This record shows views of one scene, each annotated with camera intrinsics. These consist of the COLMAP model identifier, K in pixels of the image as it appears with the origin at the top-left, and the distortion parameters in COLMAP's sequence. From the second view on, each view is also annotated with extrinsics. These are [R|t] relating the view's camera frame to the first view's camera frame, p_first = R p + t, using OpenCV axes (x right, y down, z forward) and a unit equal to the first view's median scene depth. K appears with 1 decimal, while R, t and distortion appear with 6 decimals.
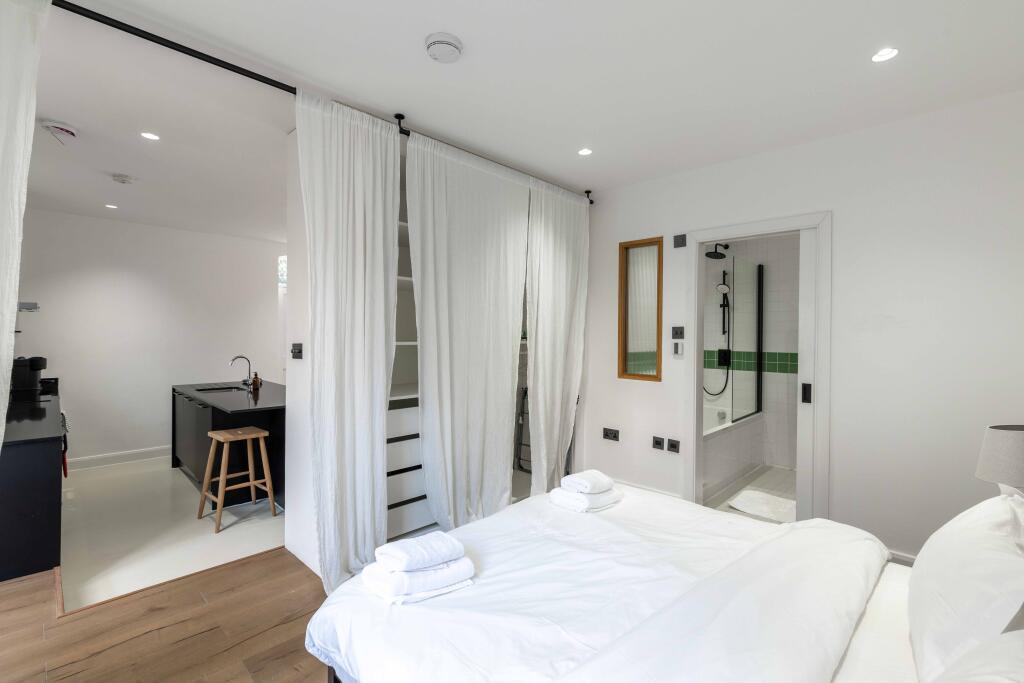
lens RADIAL K [[462.7, 0, 515.9], [0, 462.7, 337.1], [0, 0, 1]] dist [0.000989, 0.000046]
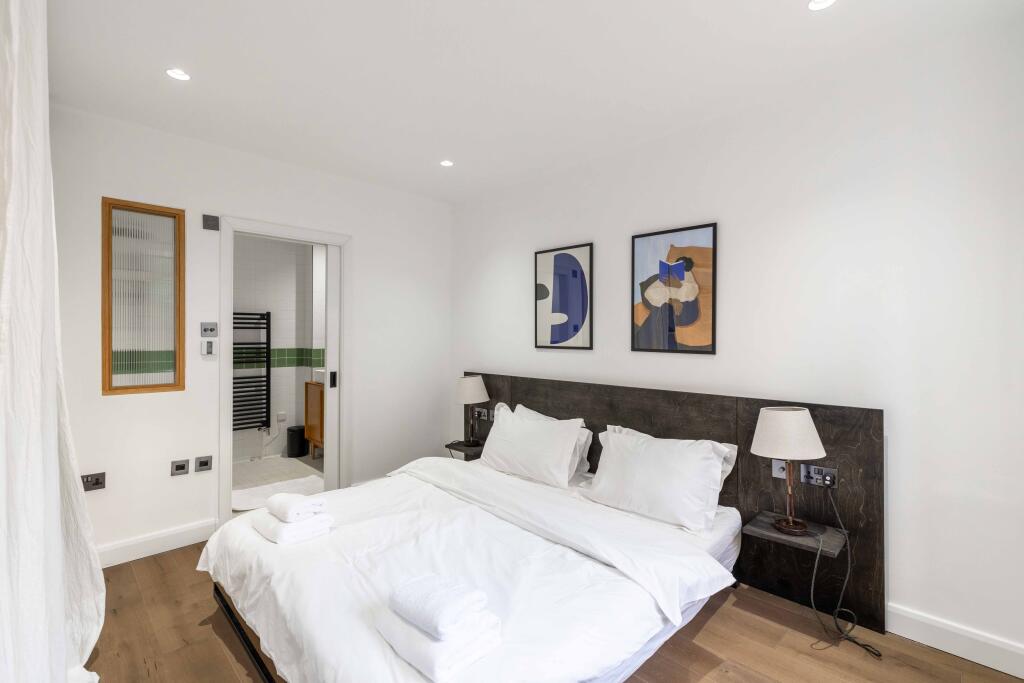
lens RADIAL K [[462.7, 0, 515.9], [0, 462.7, 337.1], [0, 0, 1]] dist [0.000989, 0.000046]
pose [[0.008716, -0.010086, 0.999911, -0.489128], [0.005144, 0.999936, 0.010041, -0.001260], [-0.999949, 0.005056, 0.008767, 0.417761]]
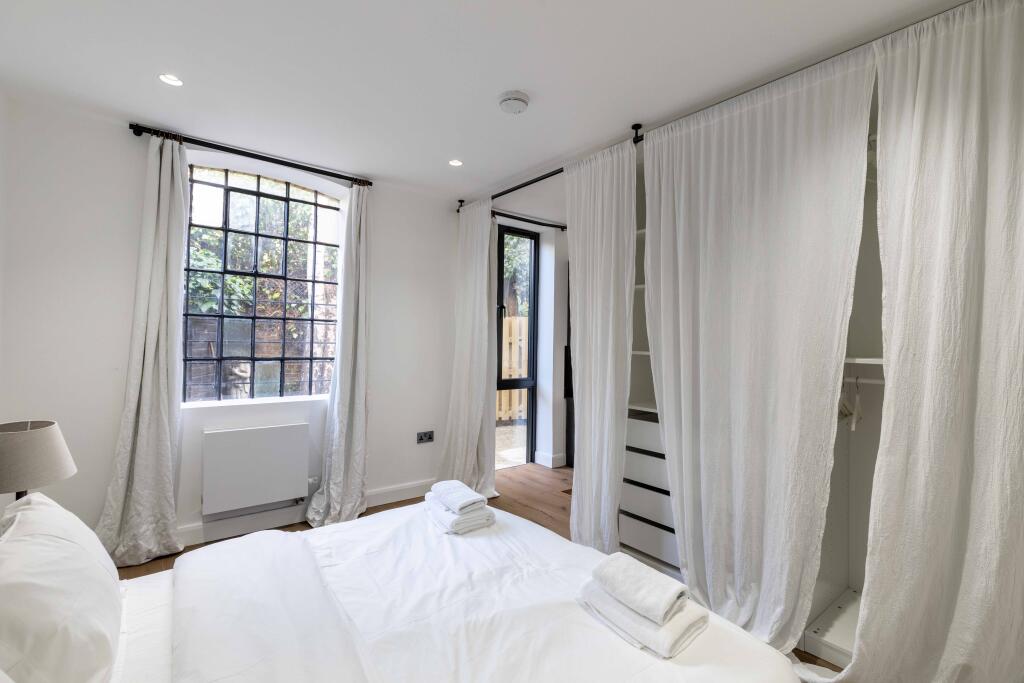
lens RADIAL K [[437.9, 0, 512.8], [0, 437.9, 339.3], [0, 0, 1]] dist [-0.000820, -0.000104]
pose [[-0.116292, -0.010425, -0.993160, 0.538575], [-0.020665, 0.999754, -0.008075, -0.001997], [0.993000, 0.019584, -0.116478, 0.640446]]
